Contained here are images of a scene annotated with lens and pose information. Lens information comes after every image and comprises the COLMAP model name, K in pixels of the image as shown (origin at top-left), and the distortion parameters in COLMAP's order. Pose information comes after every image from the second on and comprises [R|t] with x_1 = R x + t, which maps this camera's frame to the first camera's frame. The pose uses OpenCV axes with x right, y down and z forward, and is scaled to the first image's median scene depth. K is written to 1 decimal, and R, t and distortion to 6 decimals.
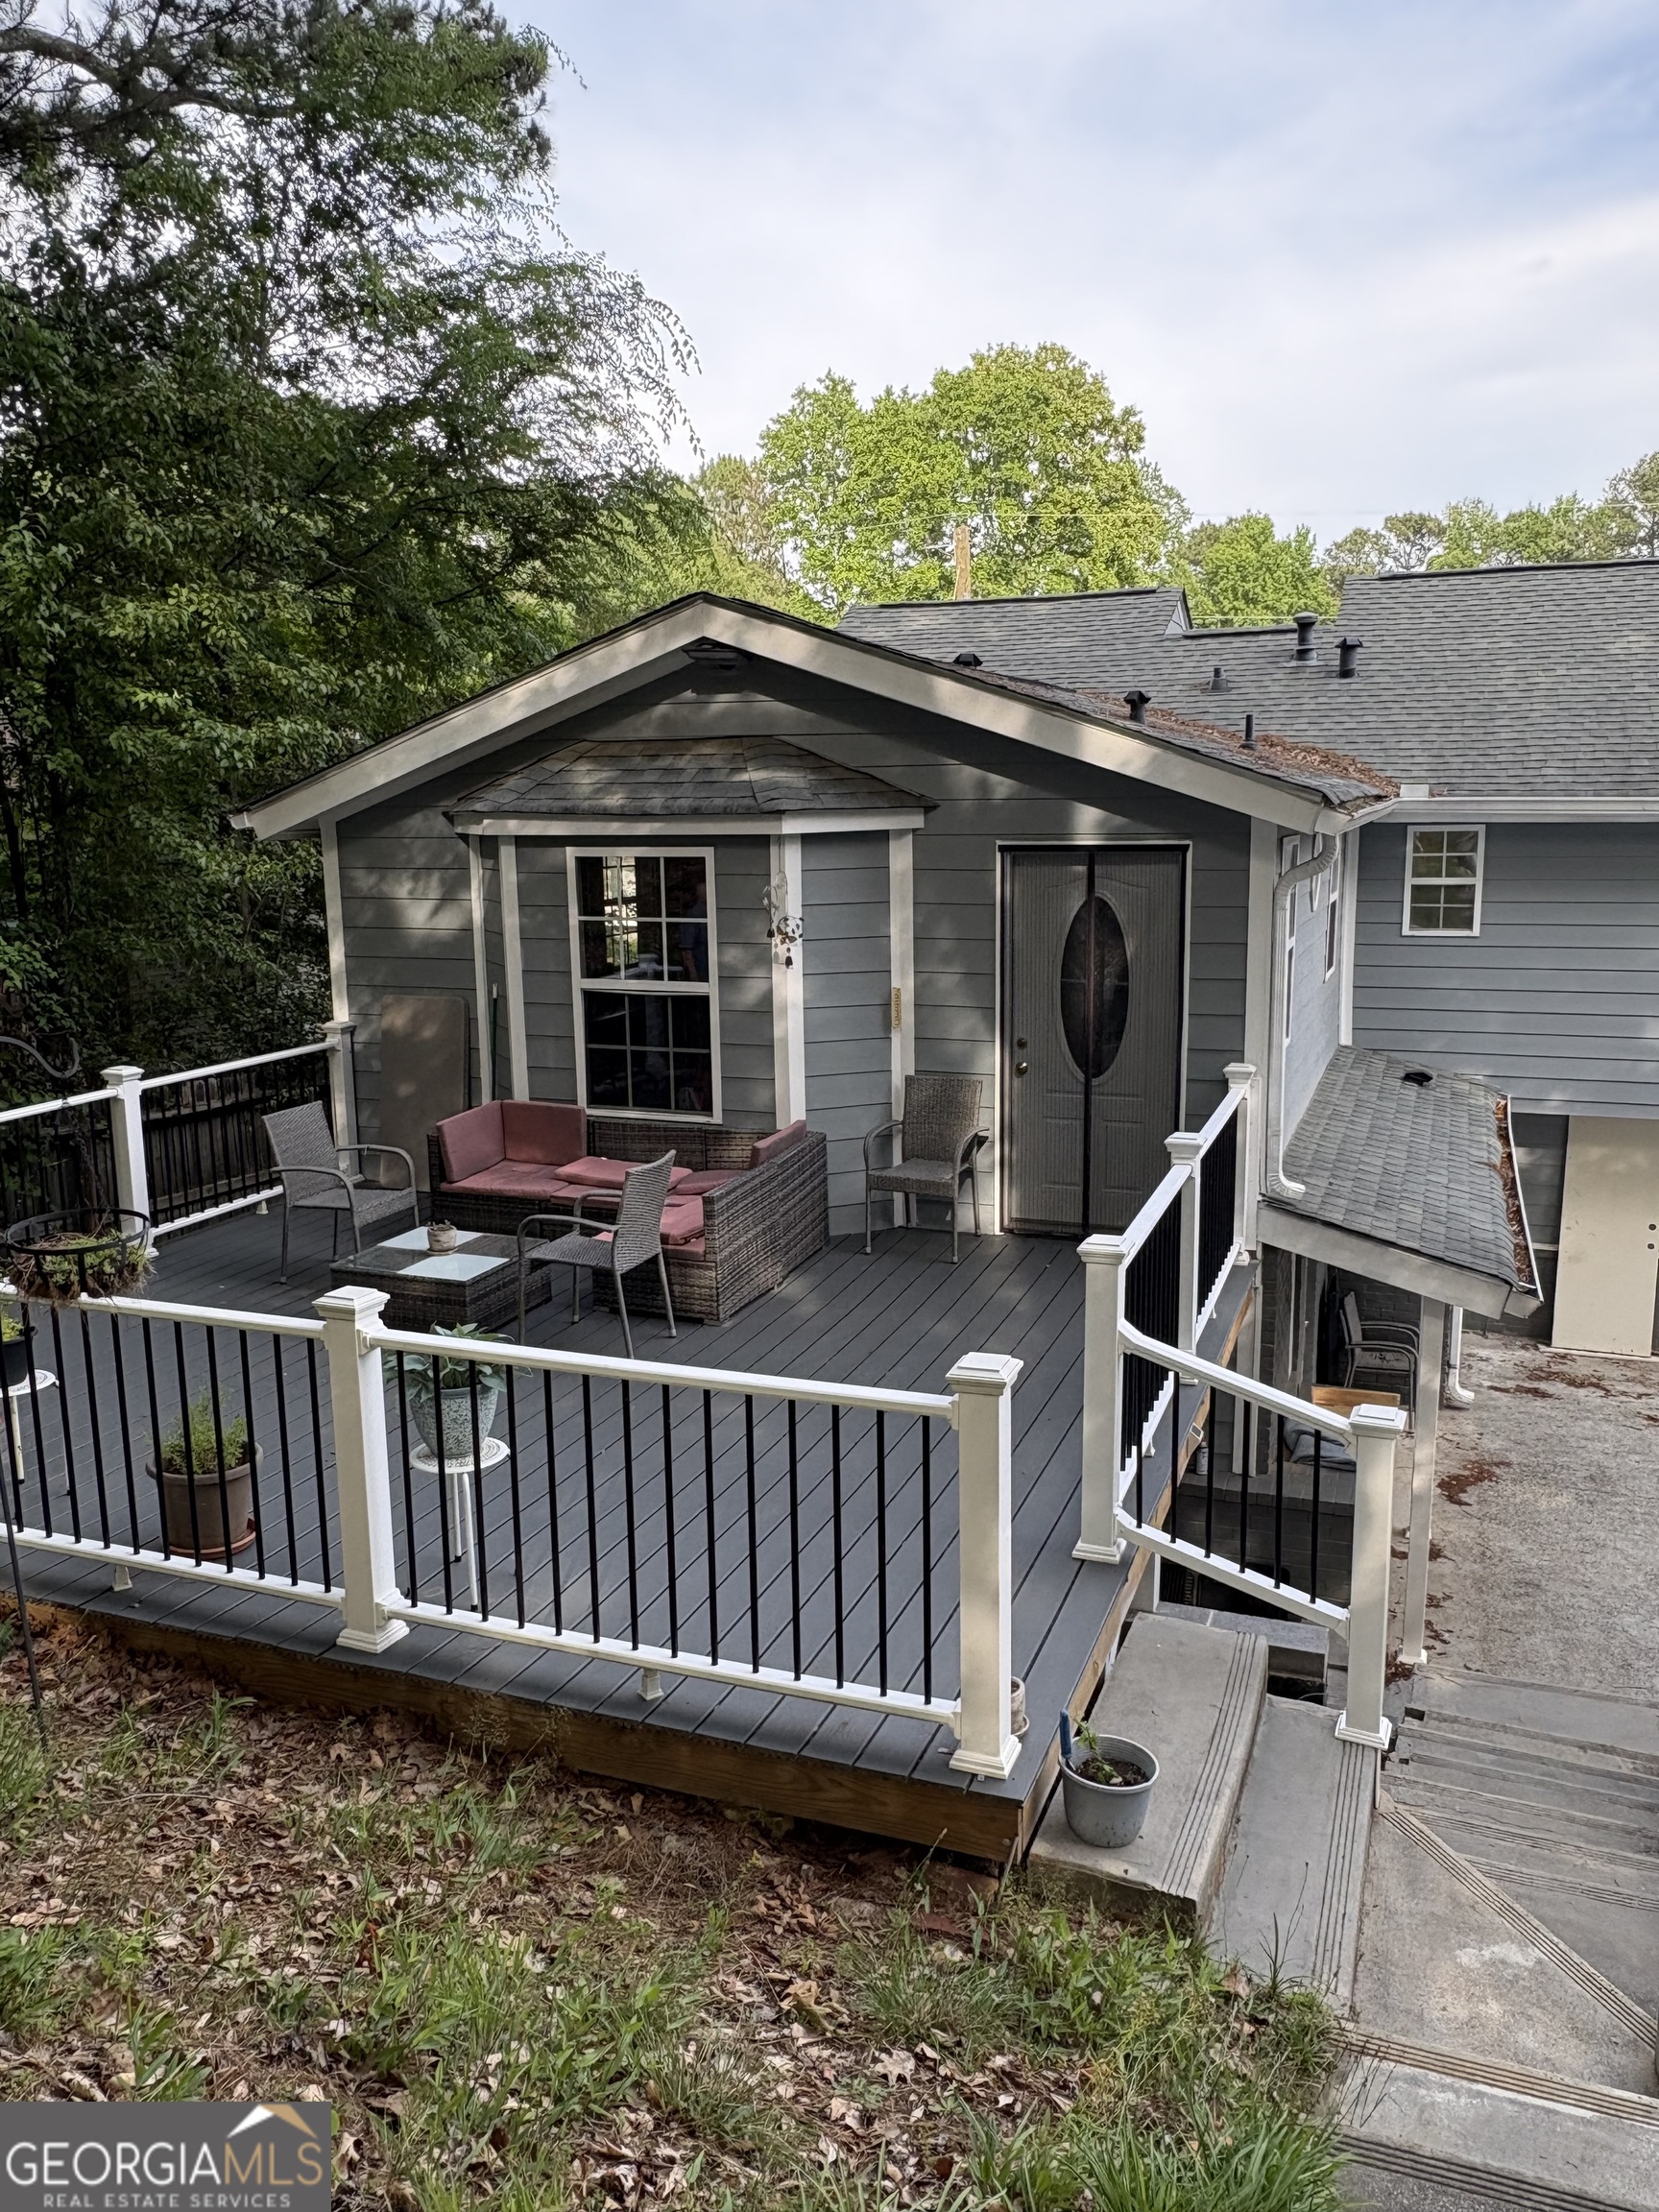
lens RADIAL K [[1649.8, 0, 829.5], [0, 1649.8, 1106.0], [0, 0, 1]] dist [-0.003299, 0.002168]
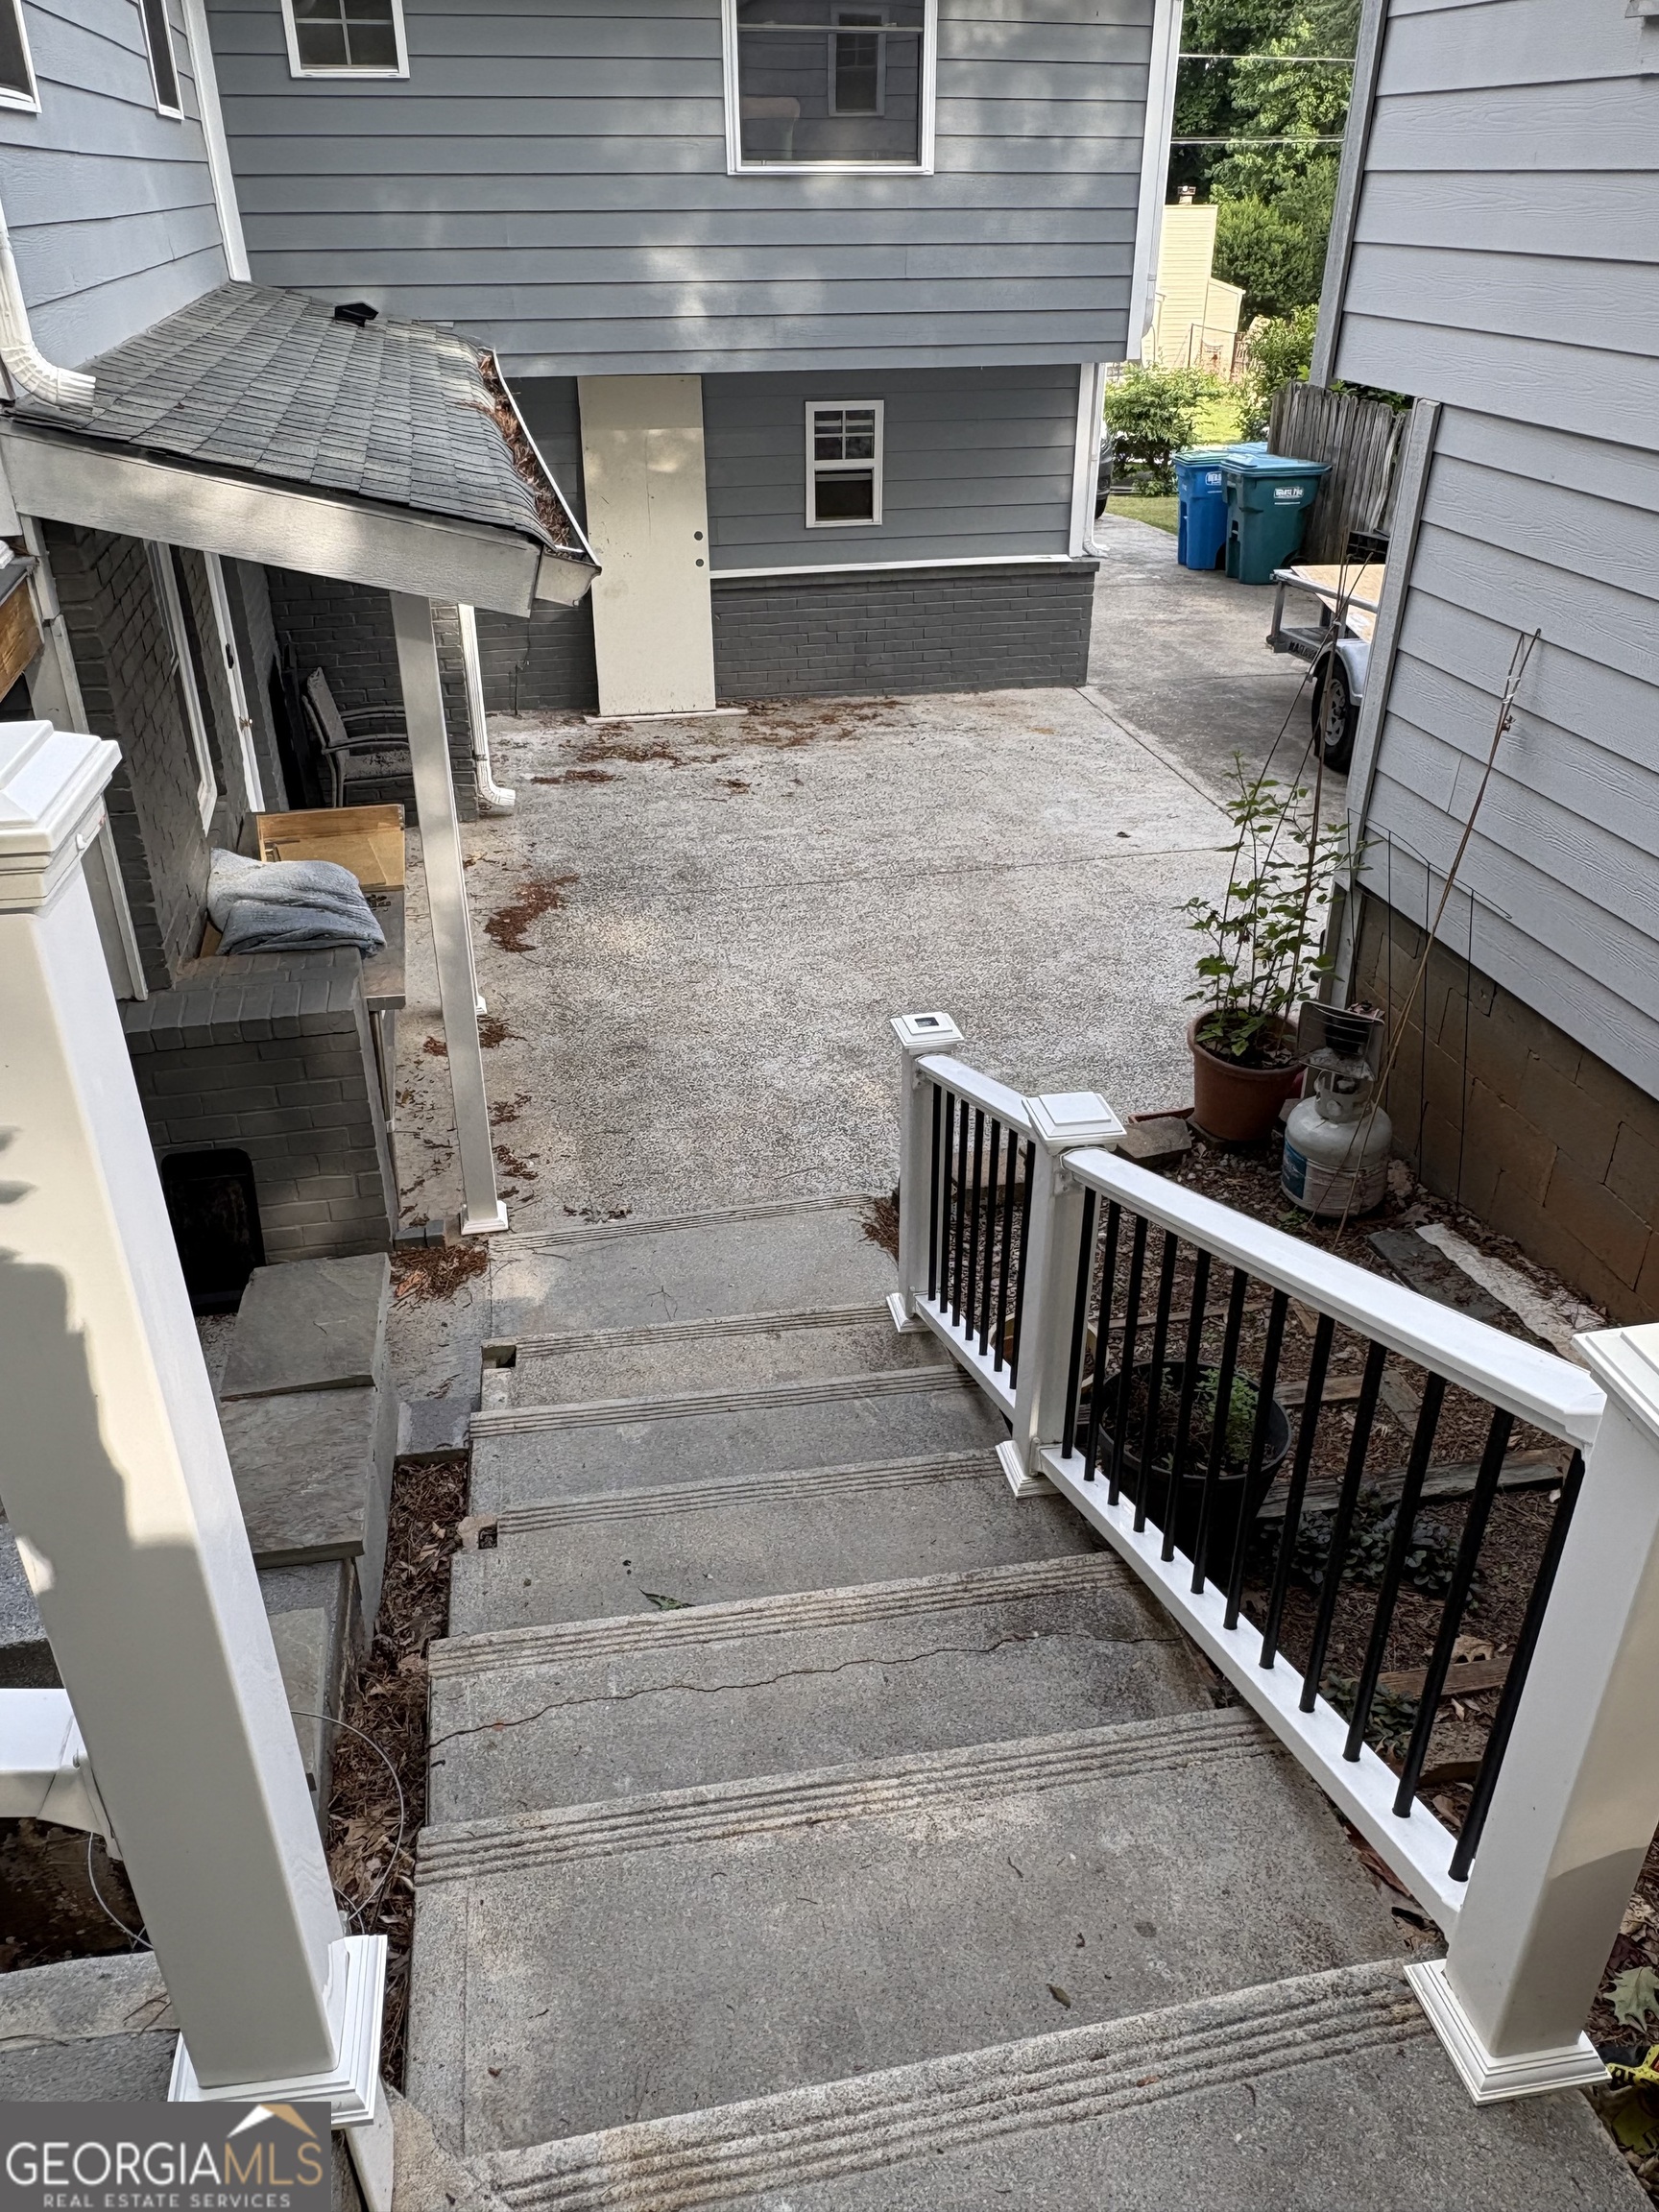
lens RADIAL K [[1649.8, 0, 829.5], [0, 1649.8, 1106.0], [0, 0, 1]] dist [-0.003299, 0.002168]
pose [[0.836637, -0.261232, 0.481452, 0.142420], [0.091873, 0.933423, 0.346816, 0.075596], [-0.539998, -0.245926, 0.804936, 0.360808]]
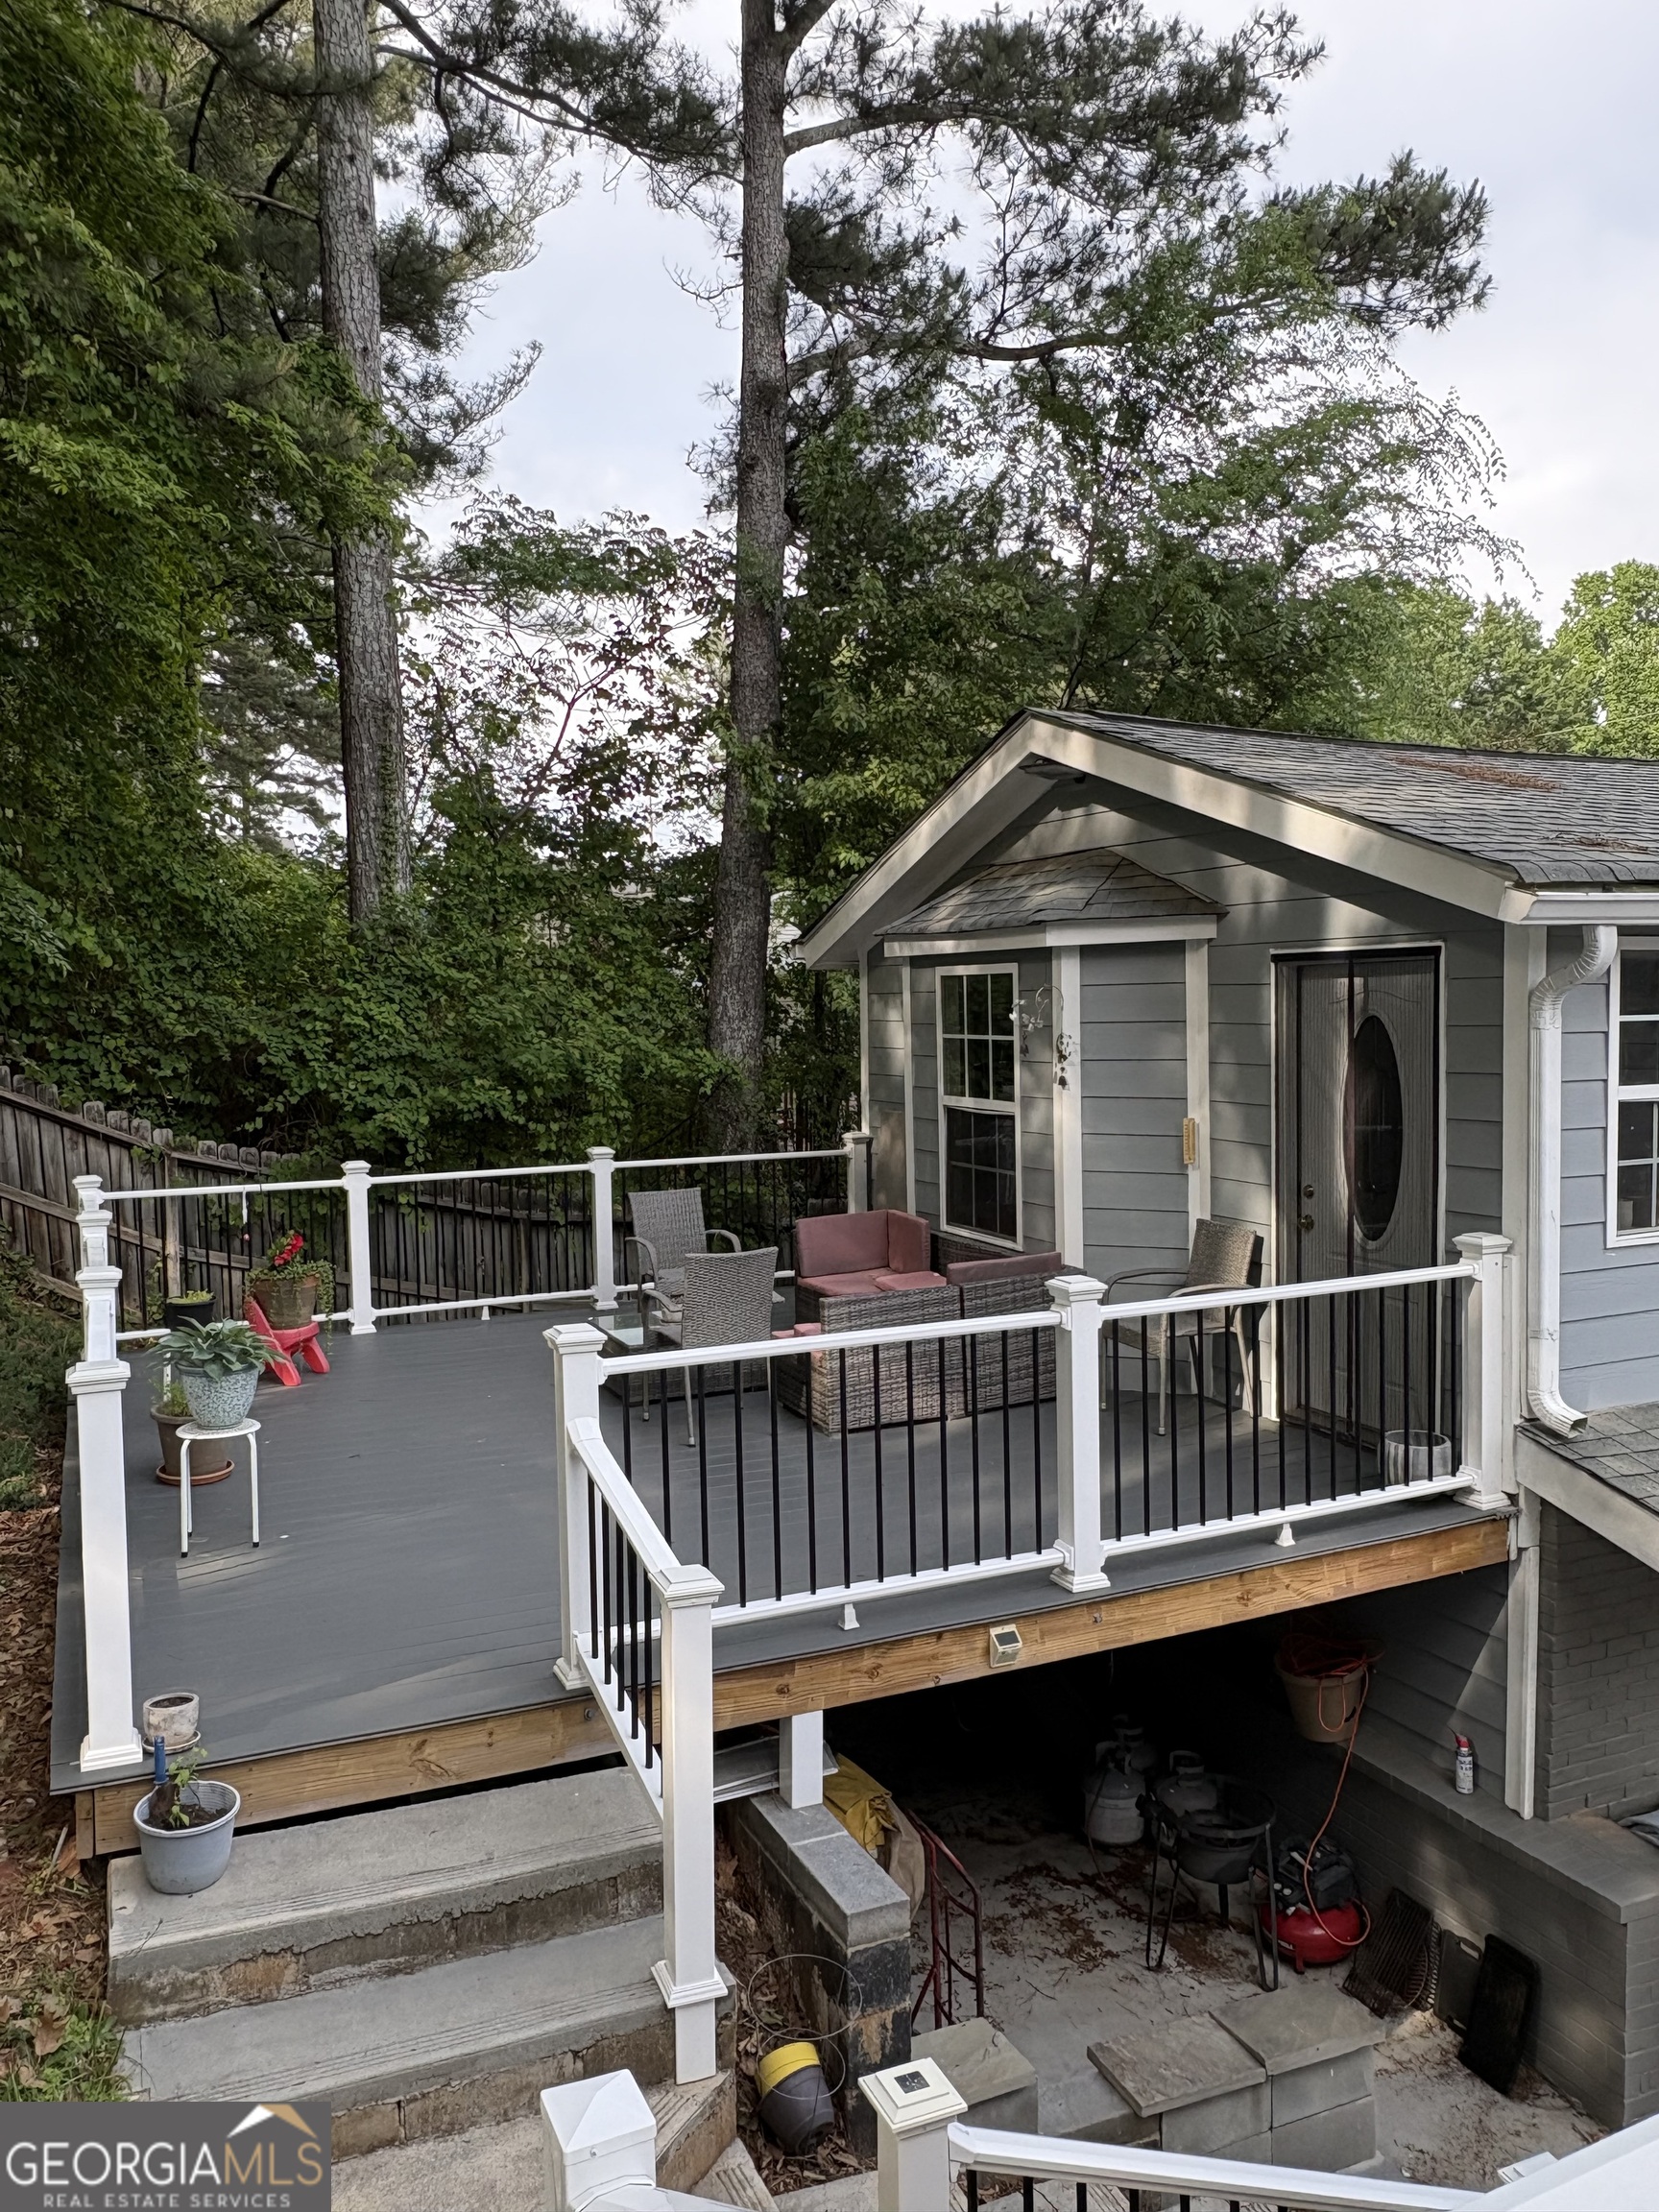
lens RADIAL K [[1617.3, 0, 829.5], [0, 1617.3, 1106.0], [0, 0, 1]] dist [-0.073894, 0.107782]
pose [[0.710986, 0.044545, -0.701794, 0.412080], [-0.117378, 0.991508, -0.055982, -0.005830], [0.693341, 0.122178, 0.710176, 0.206327]]
